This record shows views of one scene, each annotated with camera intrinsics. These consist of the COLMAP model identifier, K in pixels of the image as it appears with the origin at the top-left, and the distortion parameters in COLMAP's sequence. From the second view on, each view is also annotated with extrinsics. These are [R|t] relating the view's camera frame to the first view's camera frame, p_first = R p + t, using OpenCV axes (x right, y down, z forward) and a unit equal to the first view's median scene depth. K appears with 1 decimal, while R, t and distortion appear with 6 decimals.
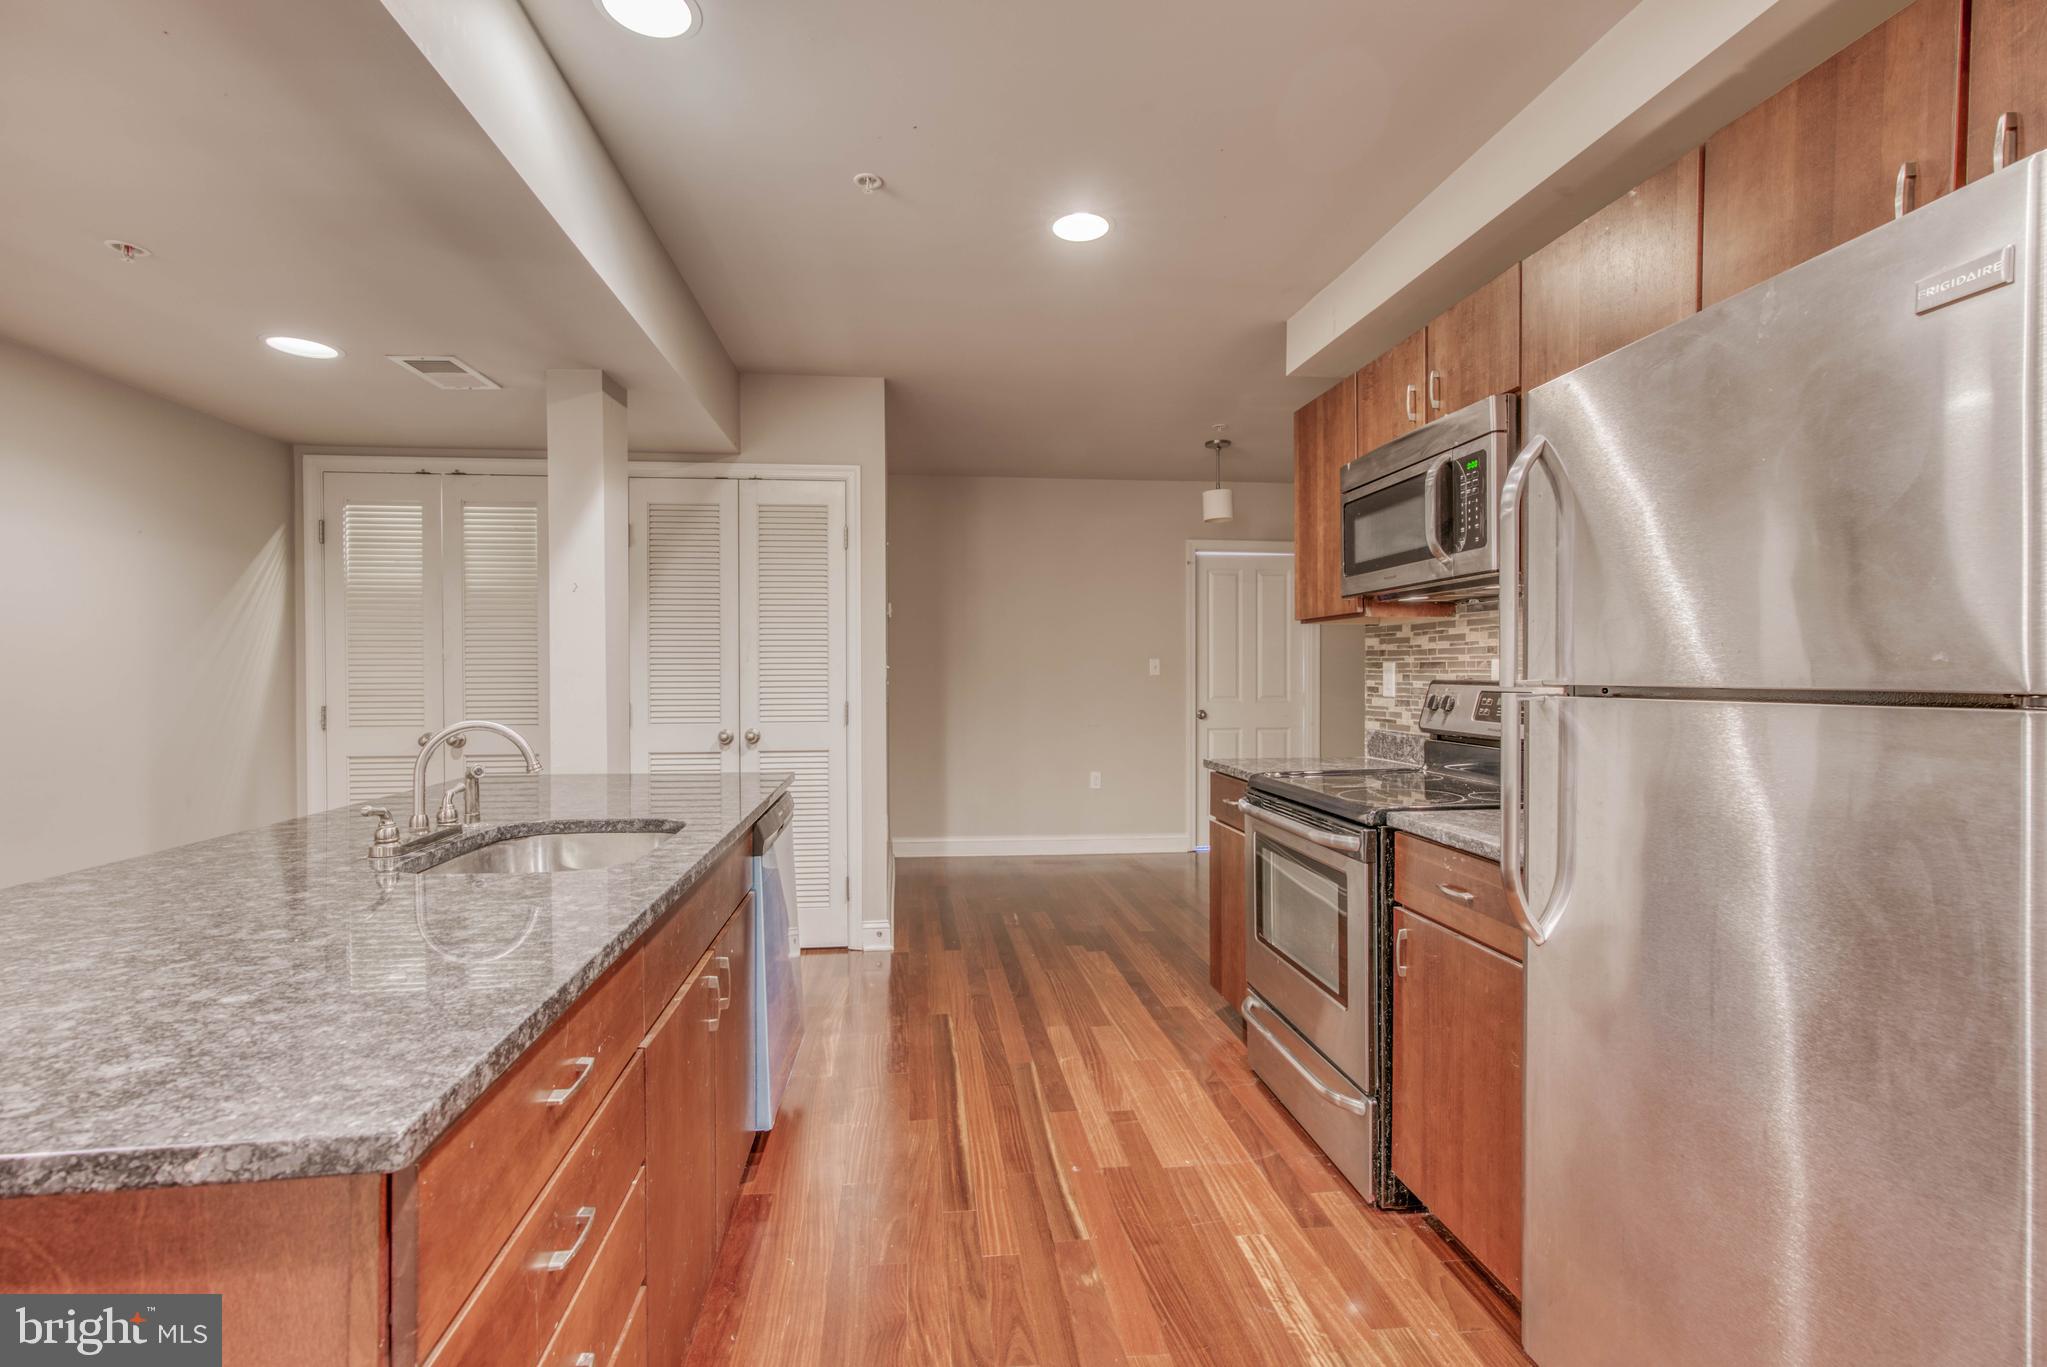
lens RADIAL K [[934.4, 0, 996.6], [0, 934.4, 672.3], [0, 0, 1]] dist [-0.012907, 0.011650]
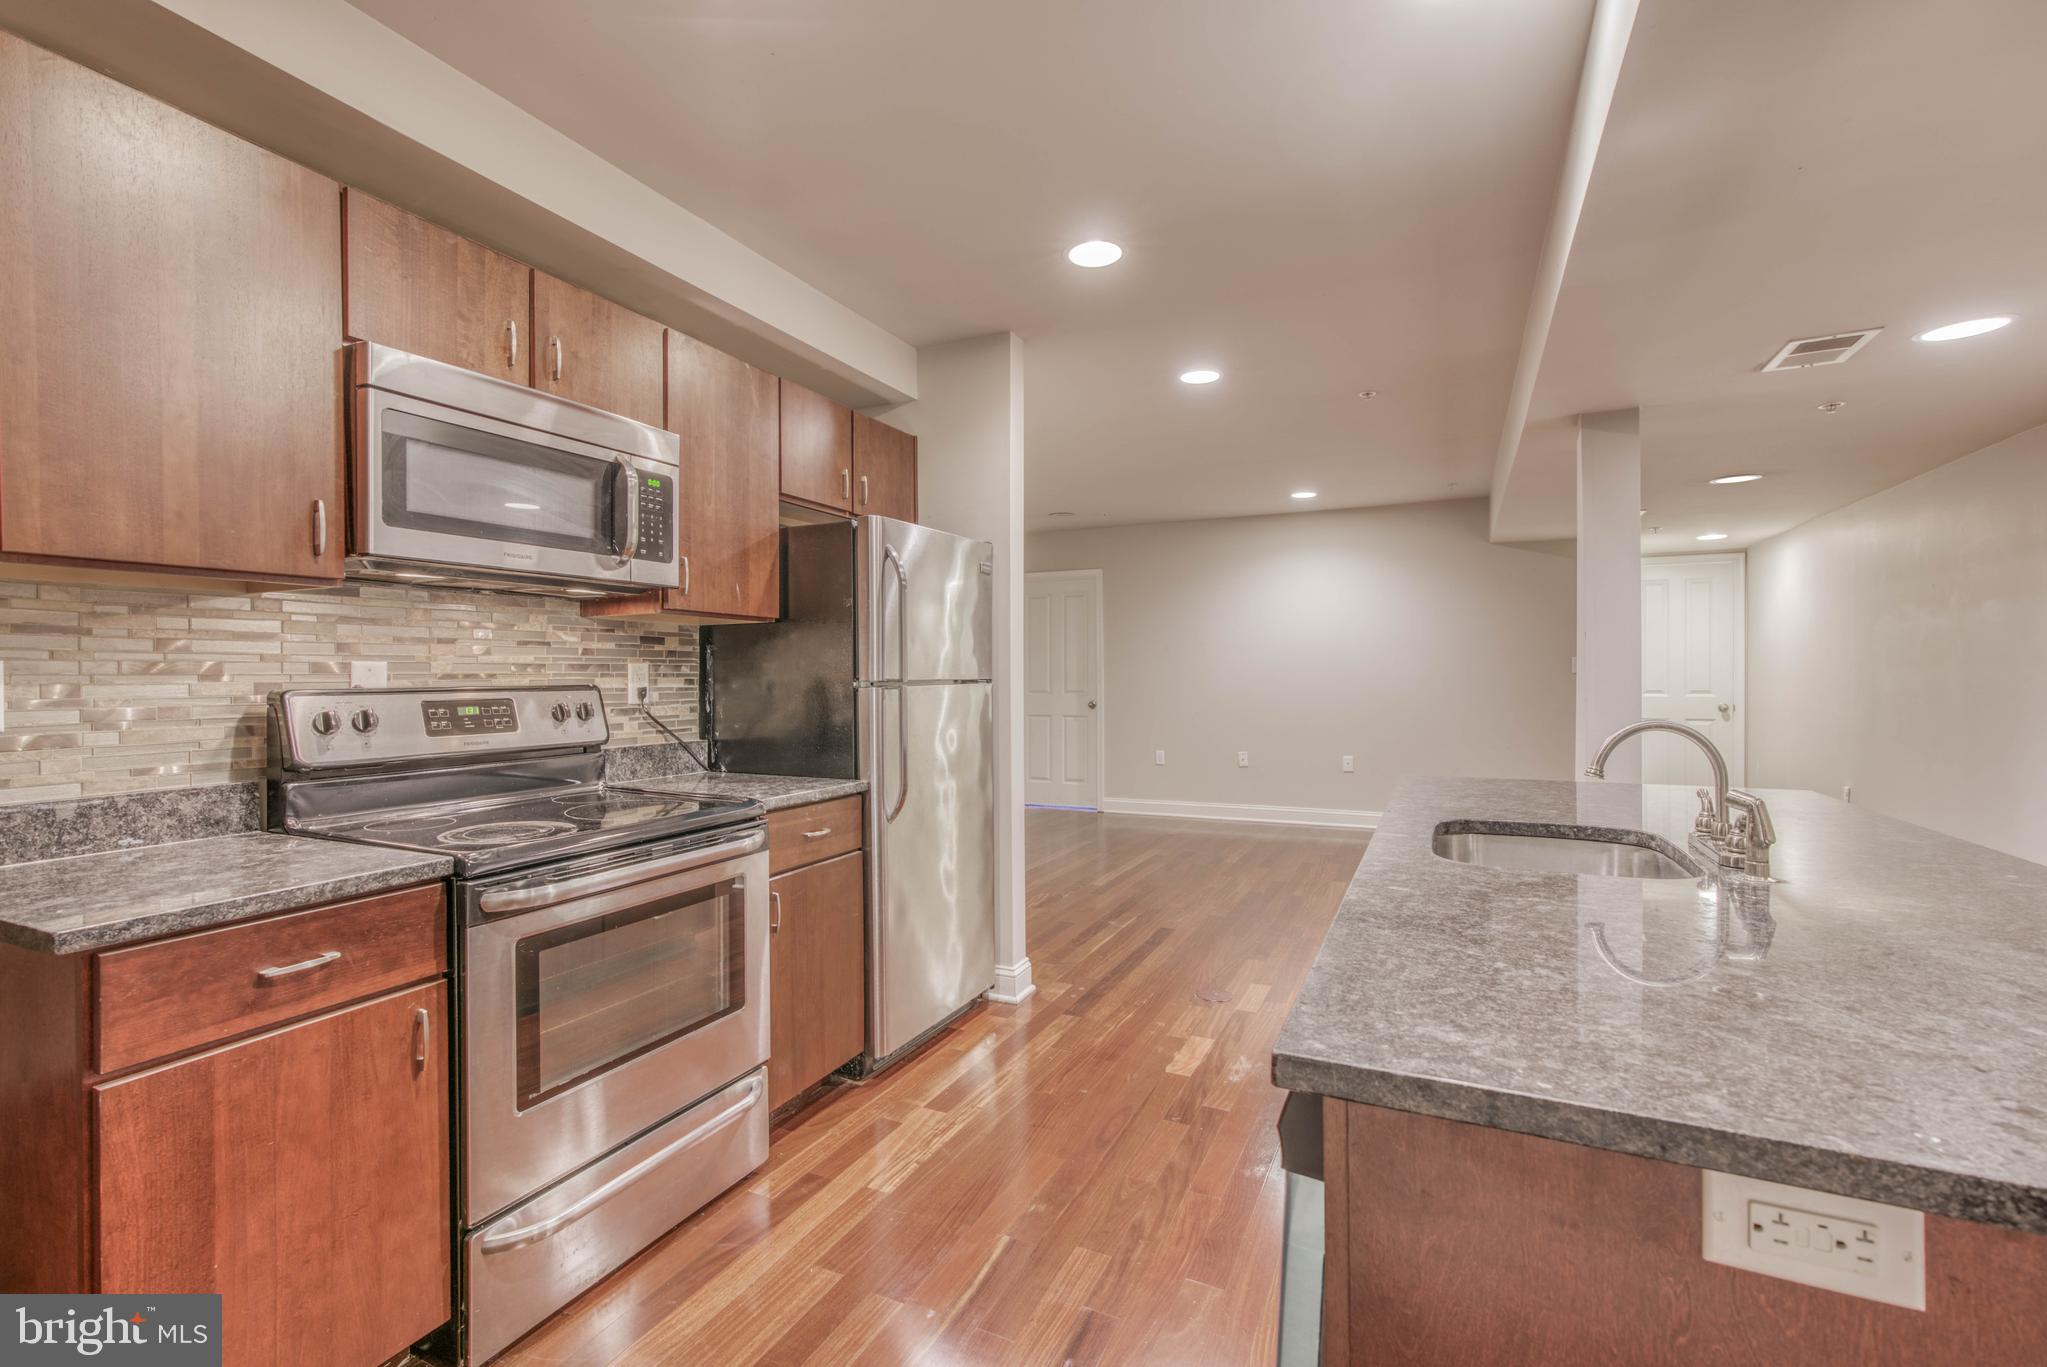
lens RADIAL K [[934.4, 0, 1007.3], [0, 934.4, 687.4], [0, 0, 1]] dist [-0.012907, 0.011650]
pose [[-0.845324, 0.001444, 0.534252, -0.315058], [0.010601, 0.999845, 0.014073, 0.002339], [-0.534149, 0.017560, -0.845208, 1.312785]]
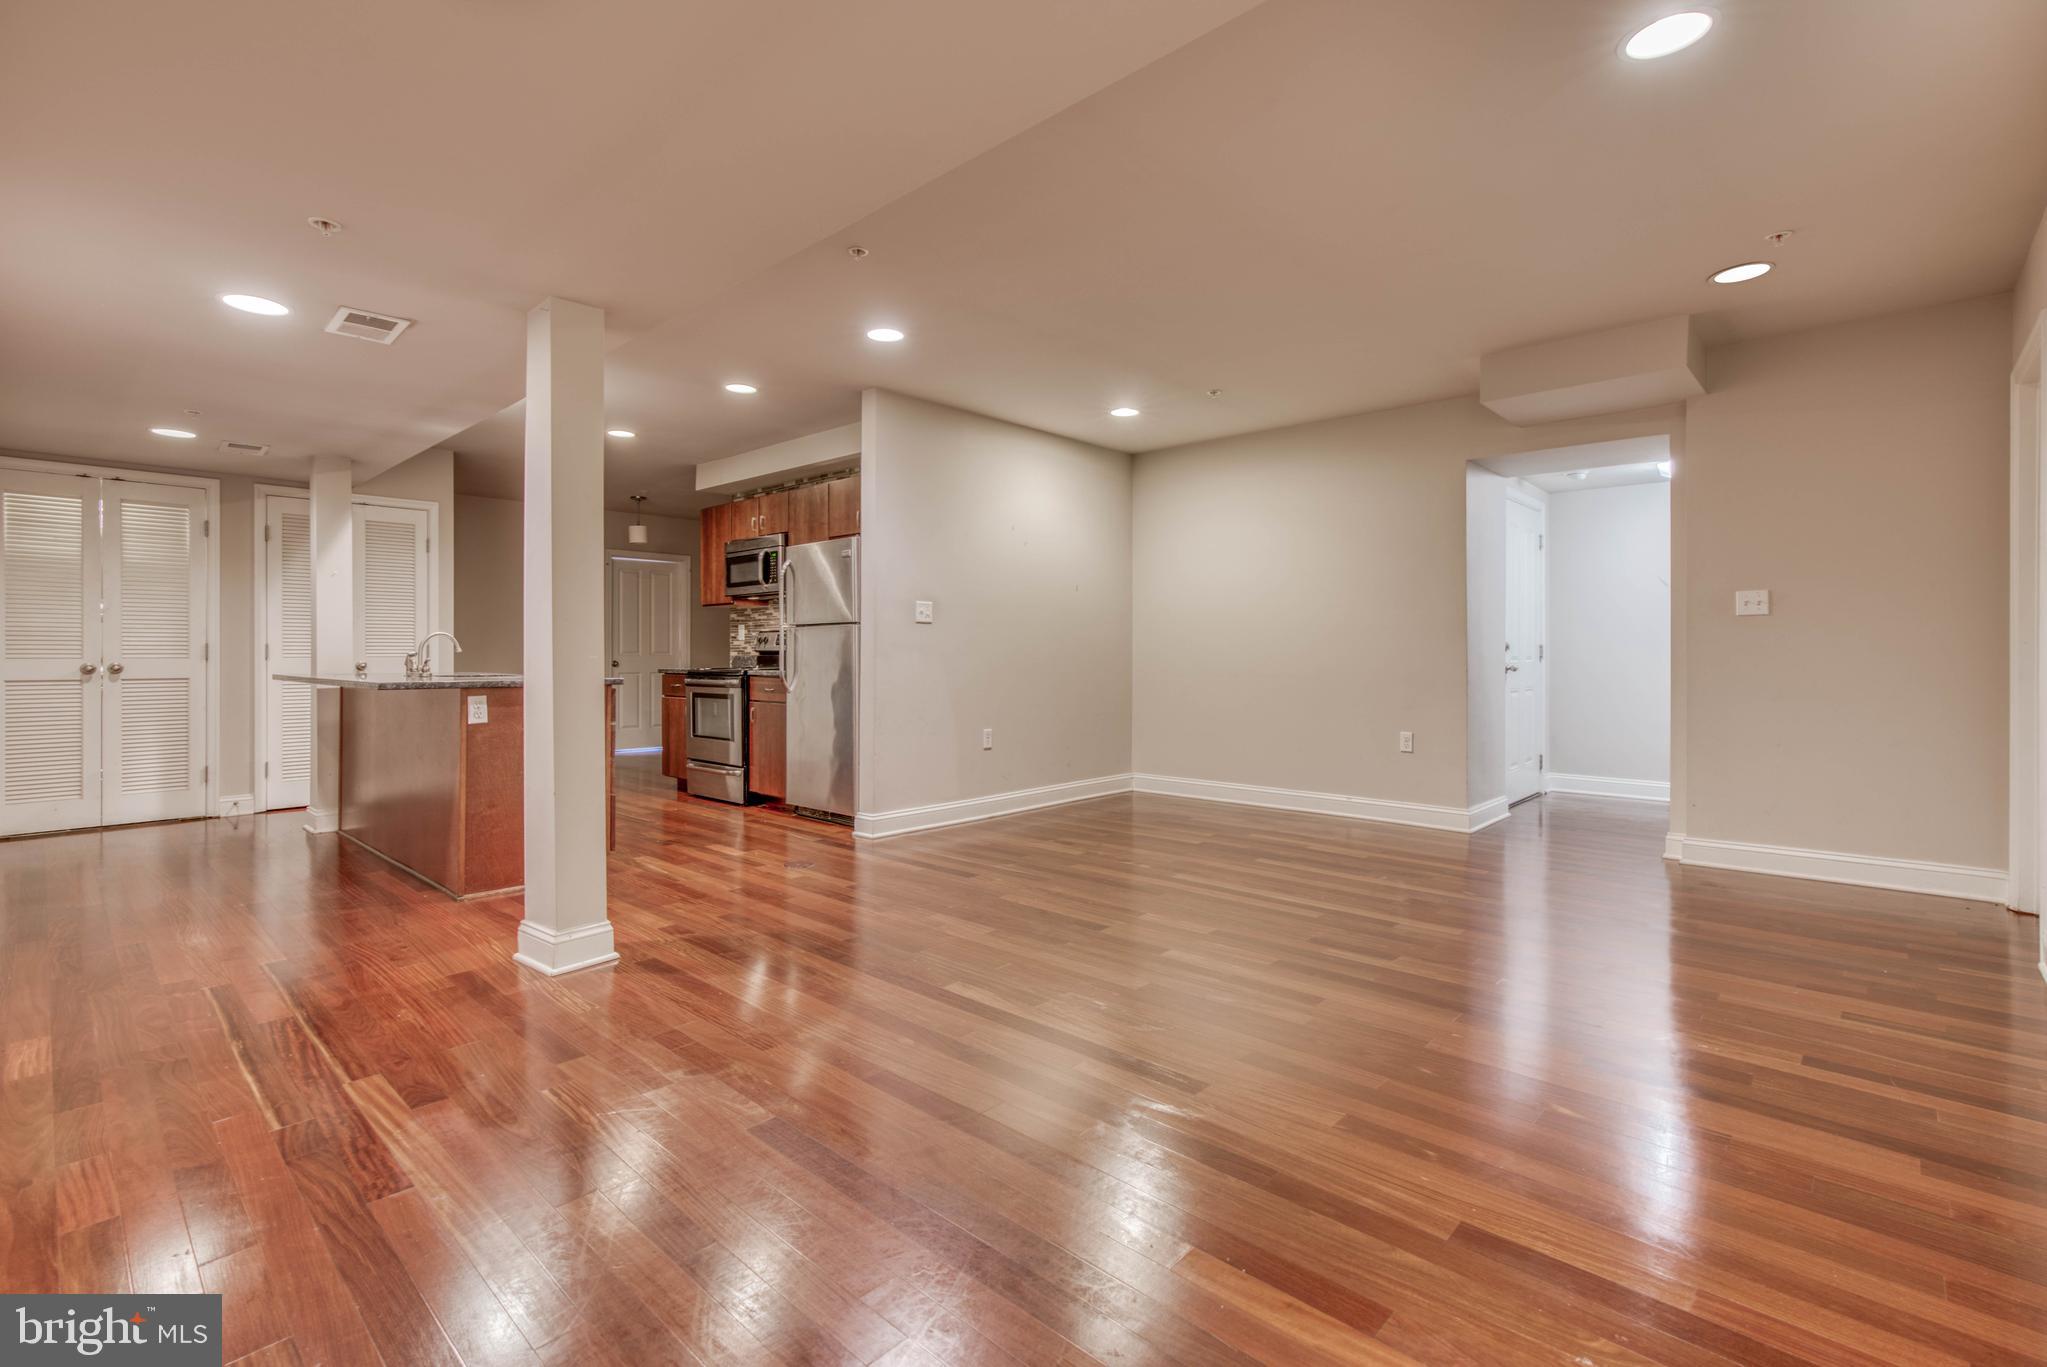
lens RADIAL K [[934.4, 0, 1019.7], [0, 934.4, 652.4], [0, 0, 1]] dist [-0.012907, 0.011650]
pose [[0.752048, 0.002022, 0.659106, -0.666062], [-0.000223, 0.999996, -0.002813, 0.073396], [-0.659109, 0.001969, 0.752045, -1.356261]]
